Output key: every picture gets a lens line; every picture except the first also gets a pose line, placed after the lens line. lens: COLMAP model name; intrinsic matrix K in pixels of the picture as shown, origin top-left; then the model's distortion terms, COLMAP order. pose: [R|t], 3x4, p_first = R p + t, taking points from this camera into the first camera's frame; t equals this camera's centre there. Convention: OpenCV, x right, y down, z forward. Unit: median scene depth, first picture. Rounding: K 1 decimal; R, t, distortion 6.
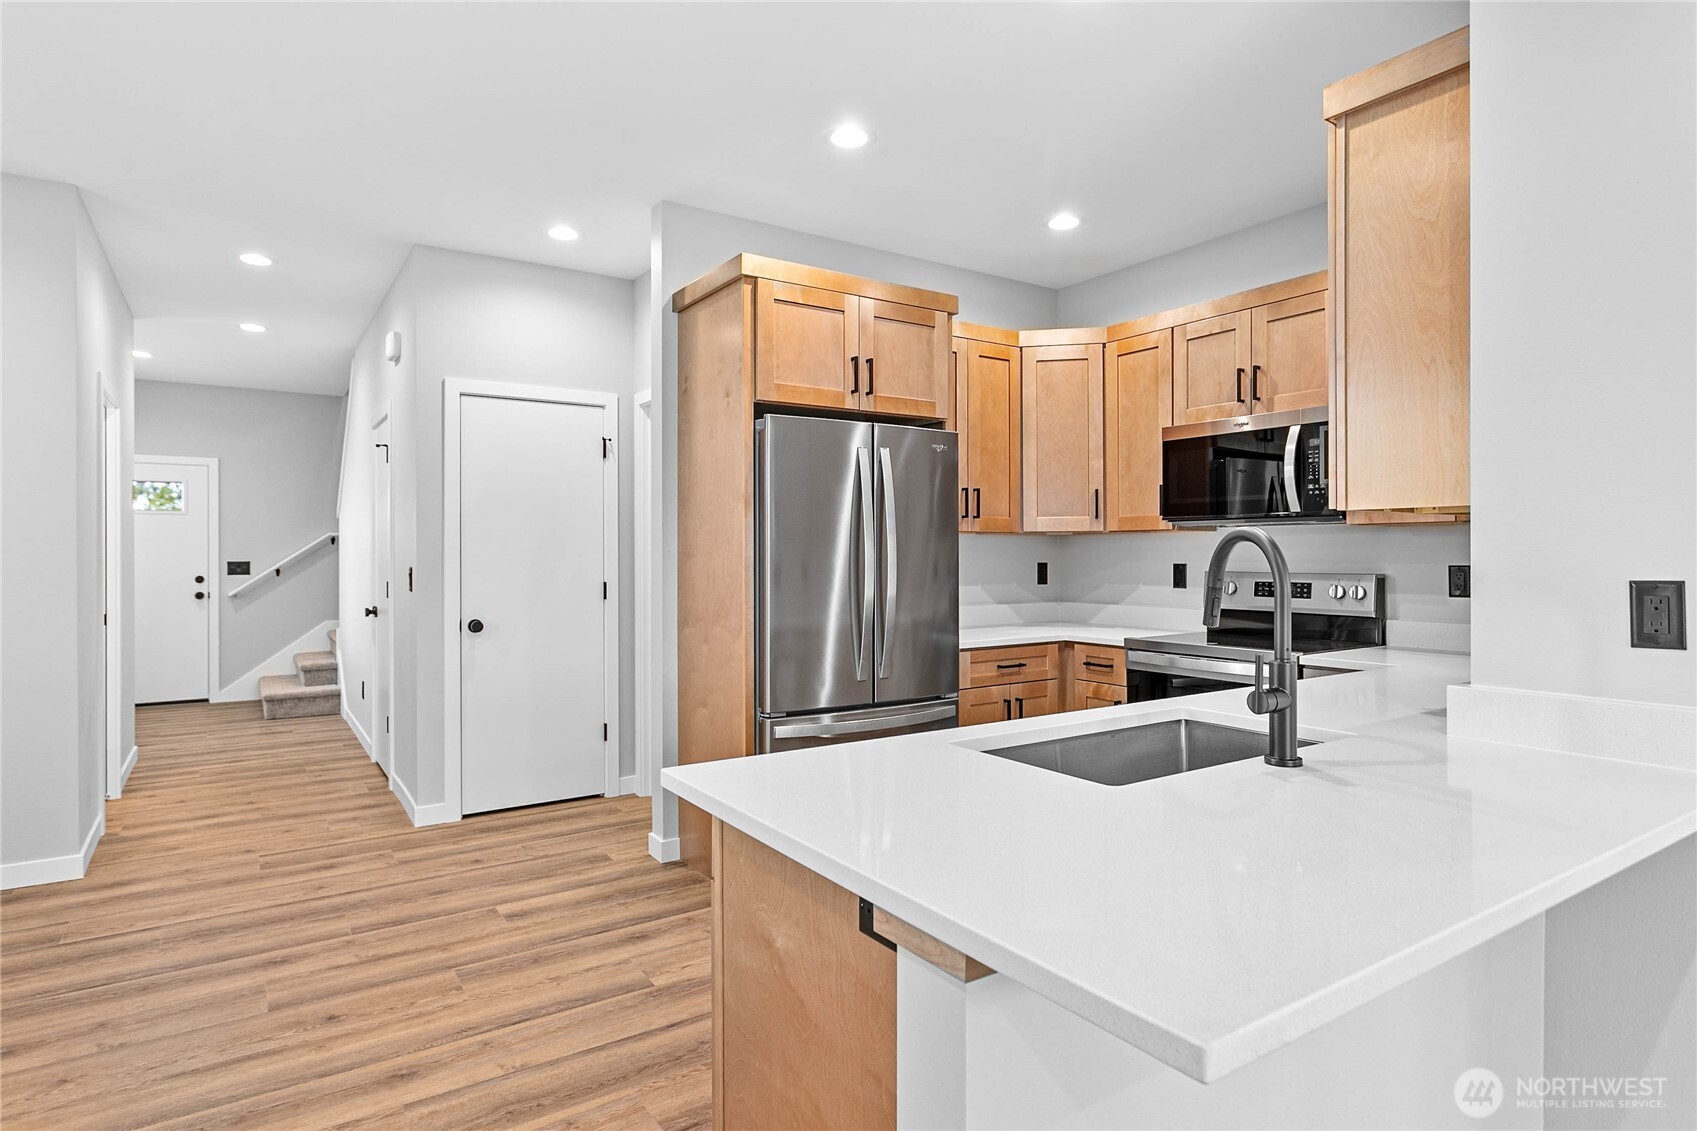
lens RADIAL K [[914.0, 0, 838.1], [0, 914.0, 552.8], [0, 0, 1]] dist [0.009722, -0.007552]
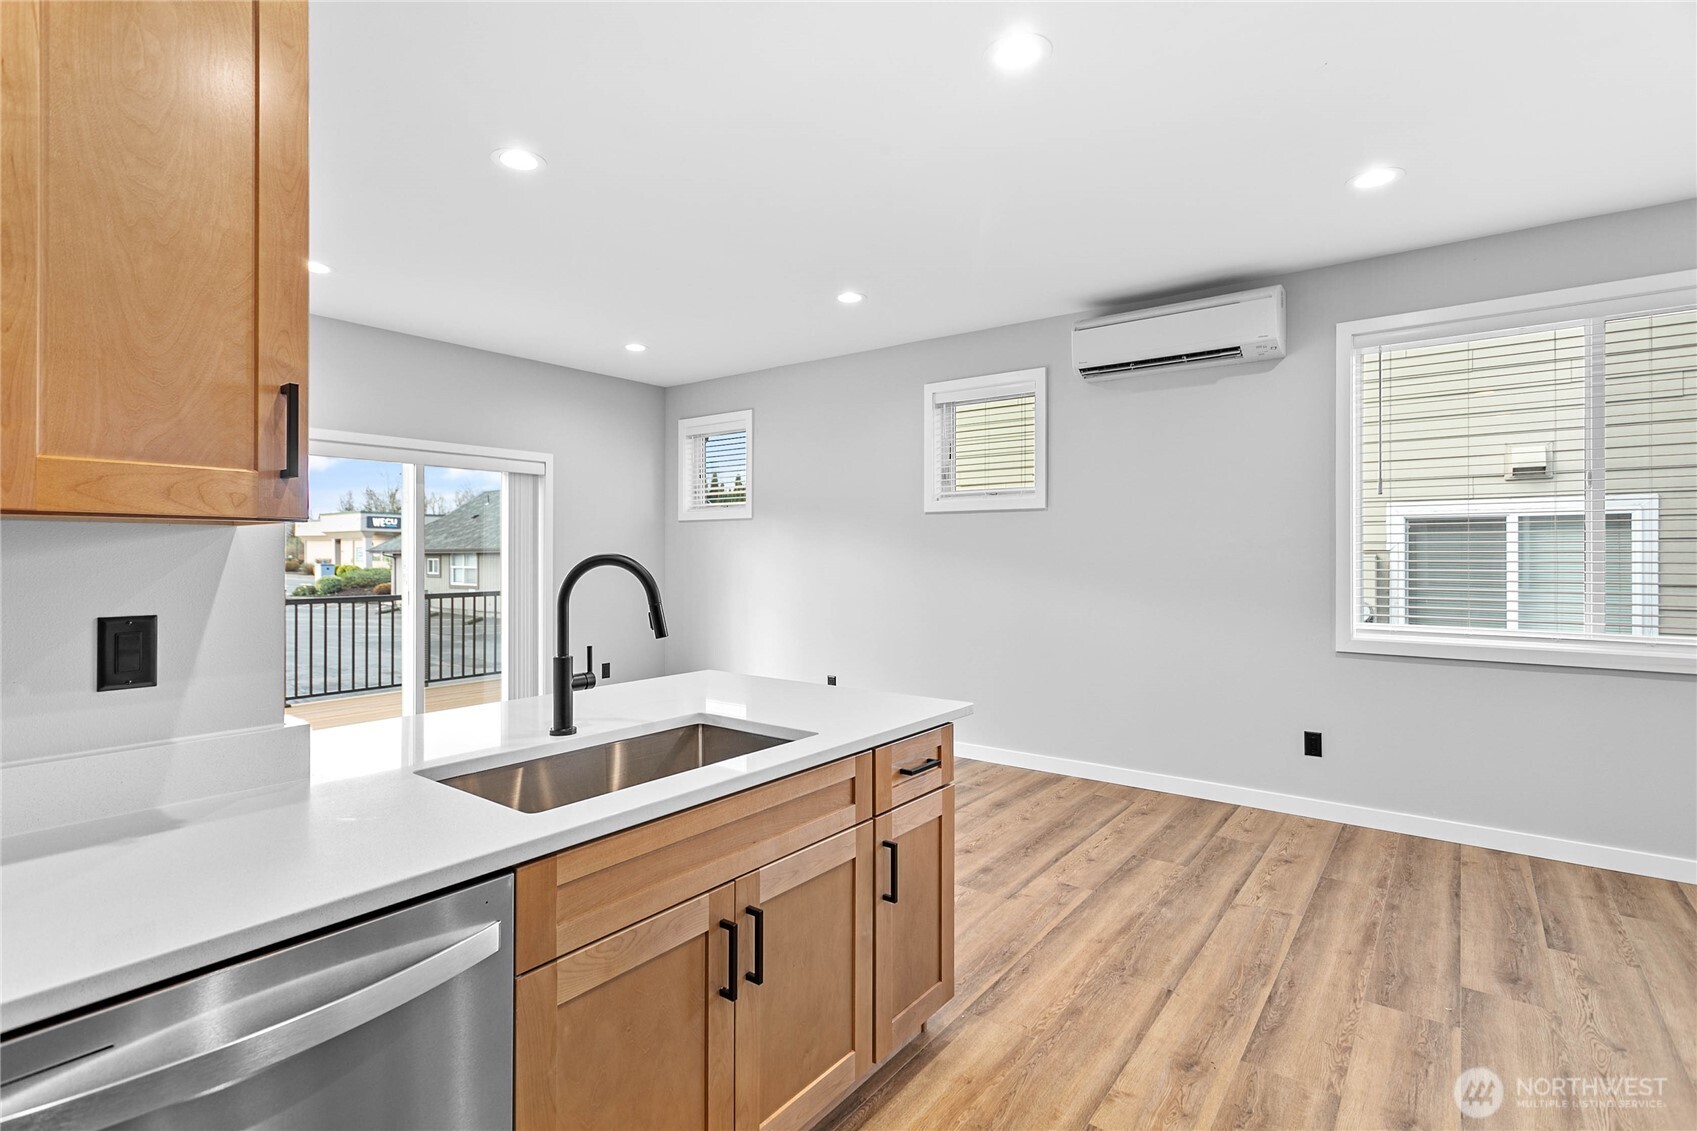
lens RADIAL K [[806.1, 0, 840.4], [0, 806.1, 554.9], [0, 0, 1]] dist [0.000461, 0.002710]
pose [[-0.944750, 0.003190, -0.327777, 0.221001], [0.002855, 0.999995, 0.001501, -0.013310], [0.327781, 0.000482, -0.944754, 1.008477]]
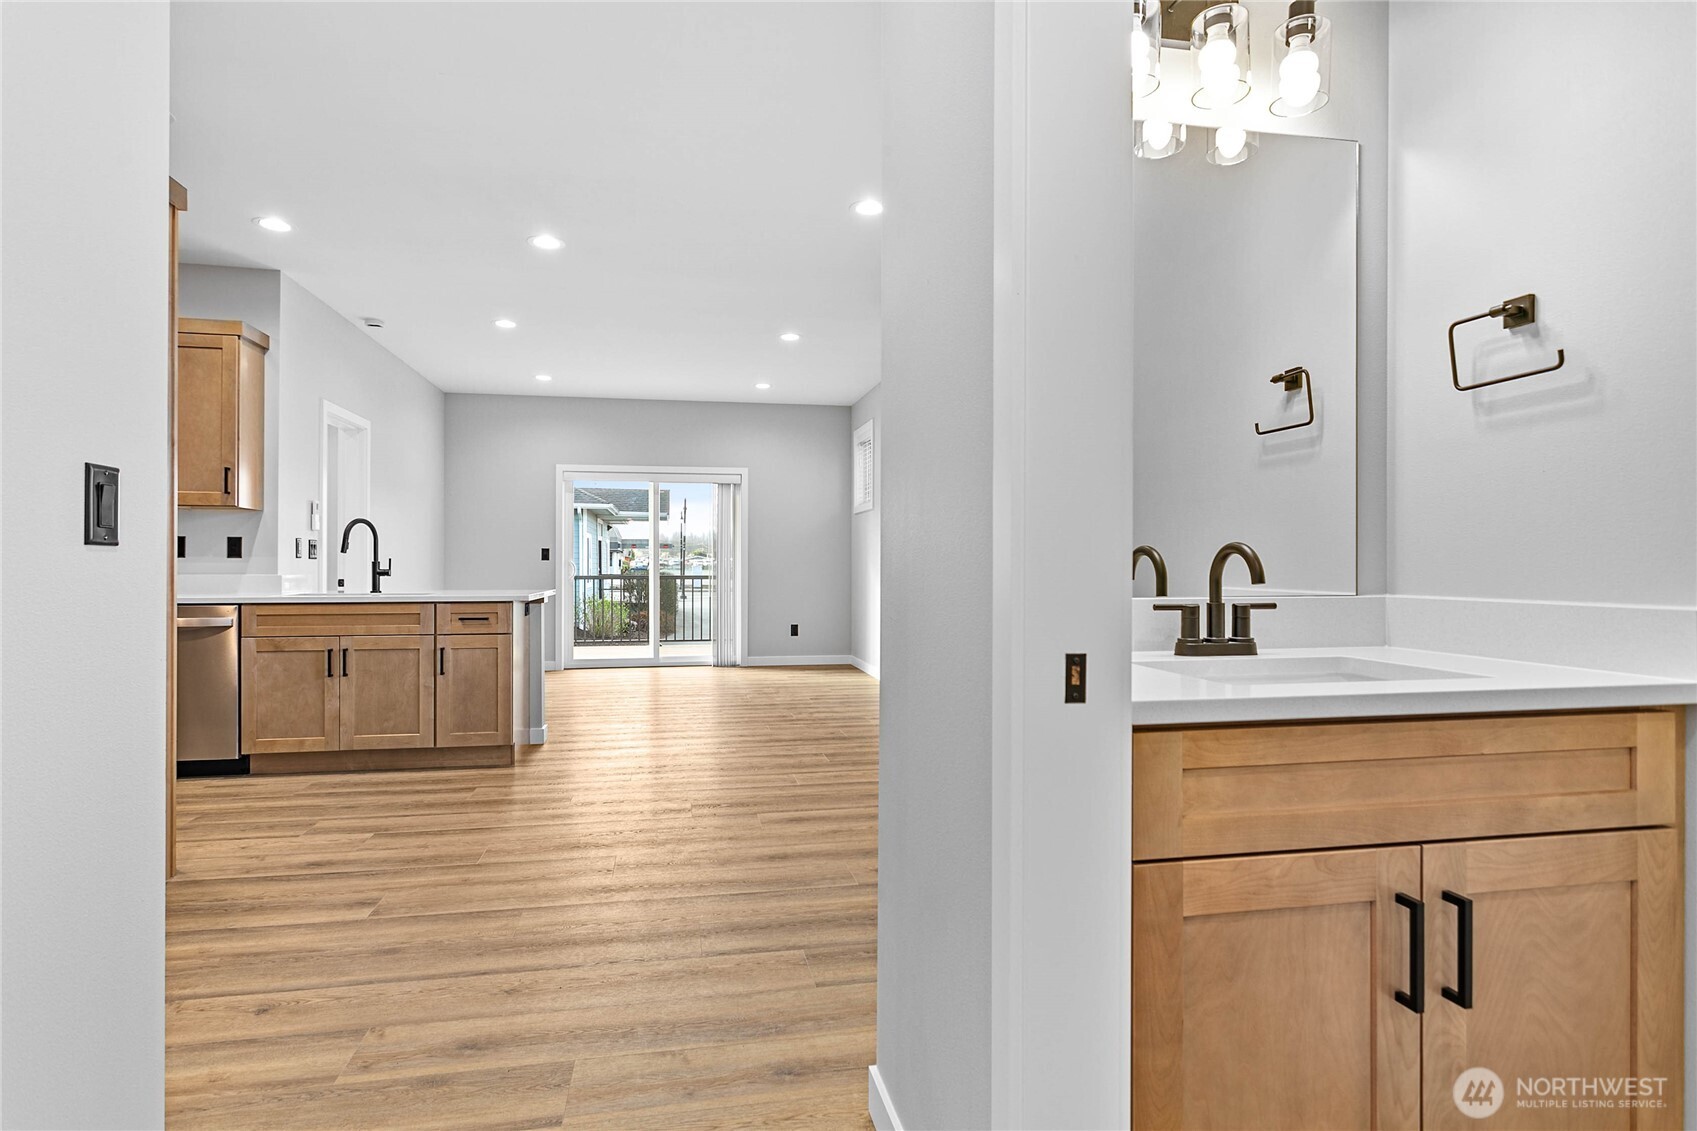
lens RADIAL K [[914.0, 0, 819.9], [0, 914.0, 555.4], [0, 0, 1]] dist [0.009722, -0.007552]
pose [[-0.913711, 0.005692, 0.406324, -1.023851], [0.000365, 0.999913, -0.013187, 0.063302], [-0.406364, -0.011901, -0.913634, 1.497887]]
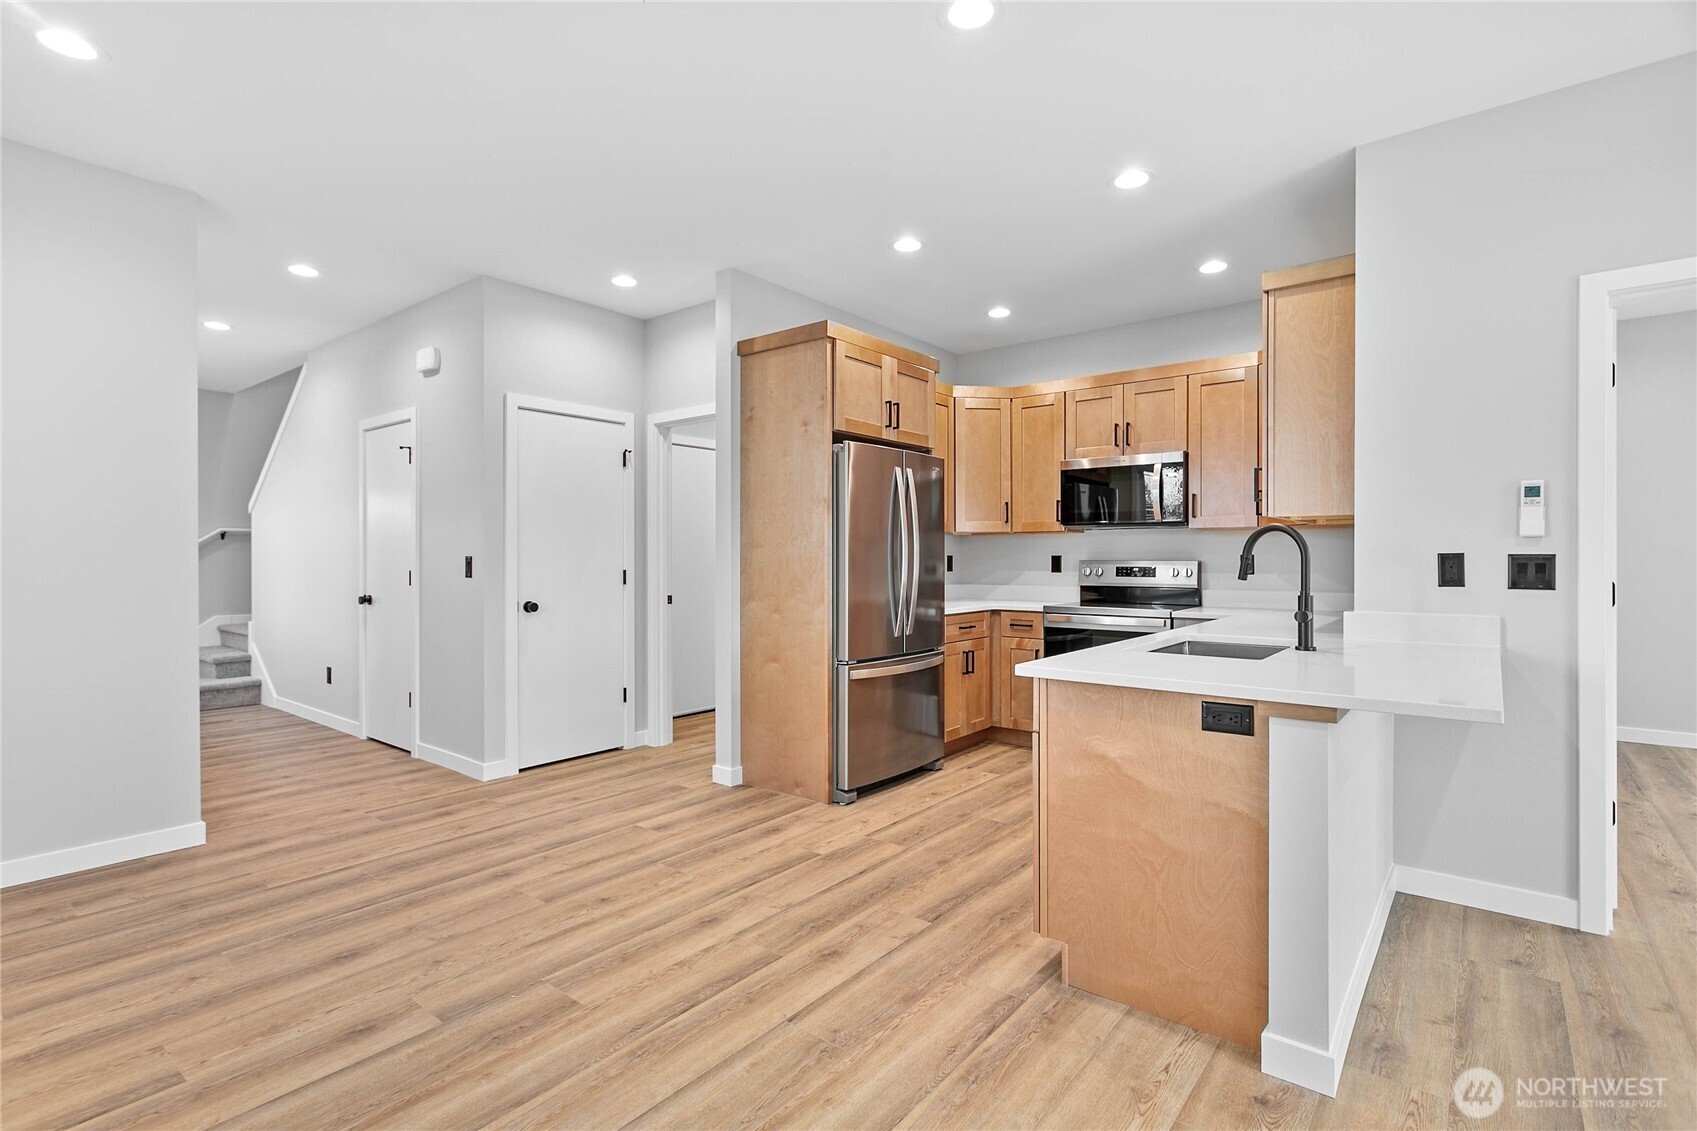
lens RADIAL K [[806.1, 0, 842.1], [0, 806.1, 557.4], [0, 0, 1]] dist [0.000461, 0.002710]
pose [[0.952307, 0.002151, 0.305135, -0.413207], [-0.002436, 0.999997, 0.000553, 0.019163], [-0.305133, -0.001270, 0.952309, -0.125082]]
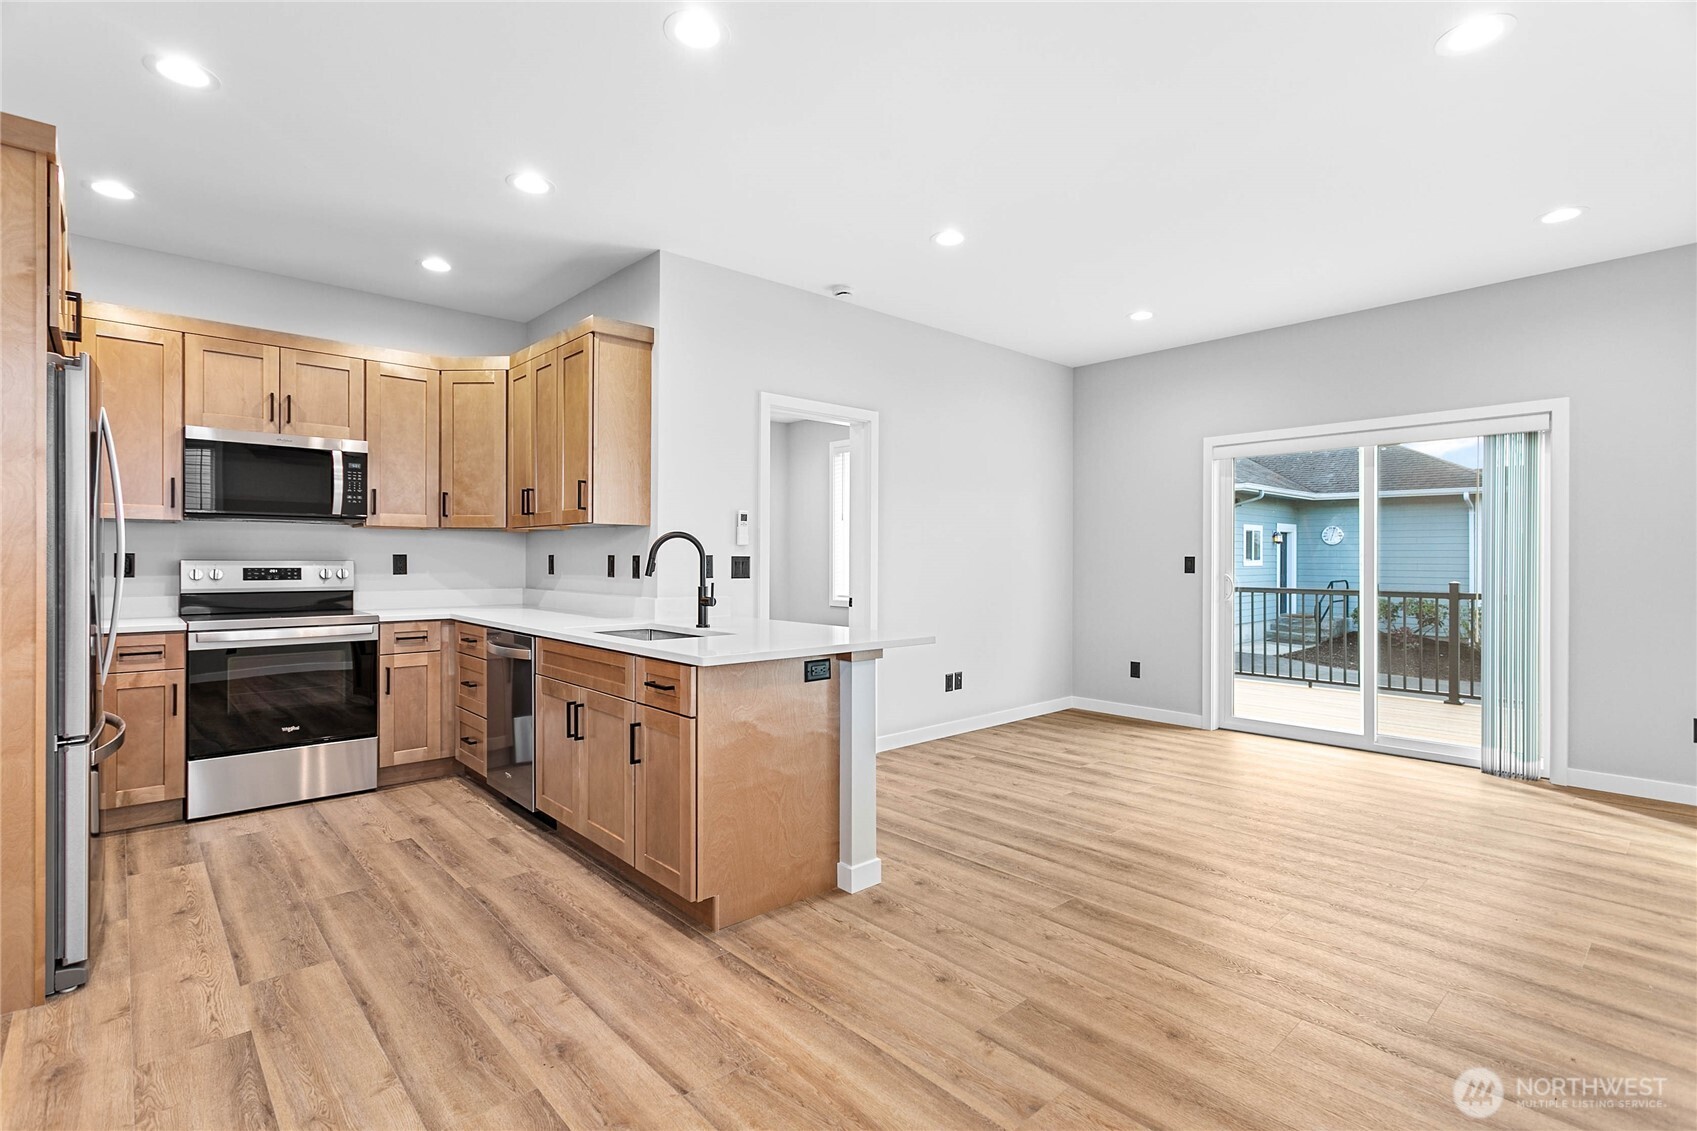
lens RADIAL K [[806.1, 0, 845.6], [0, 806.1, 556.4], [0, 0, 1]] dist [0.000461, 0.002710]
pose [[-0.153461, 0.004511, 0.988144, -0.792919], [-0.003471, 0.999981, -0.005104, 0.021189], [-0.988149, -0.004213, -0.153443, 0.430241]]
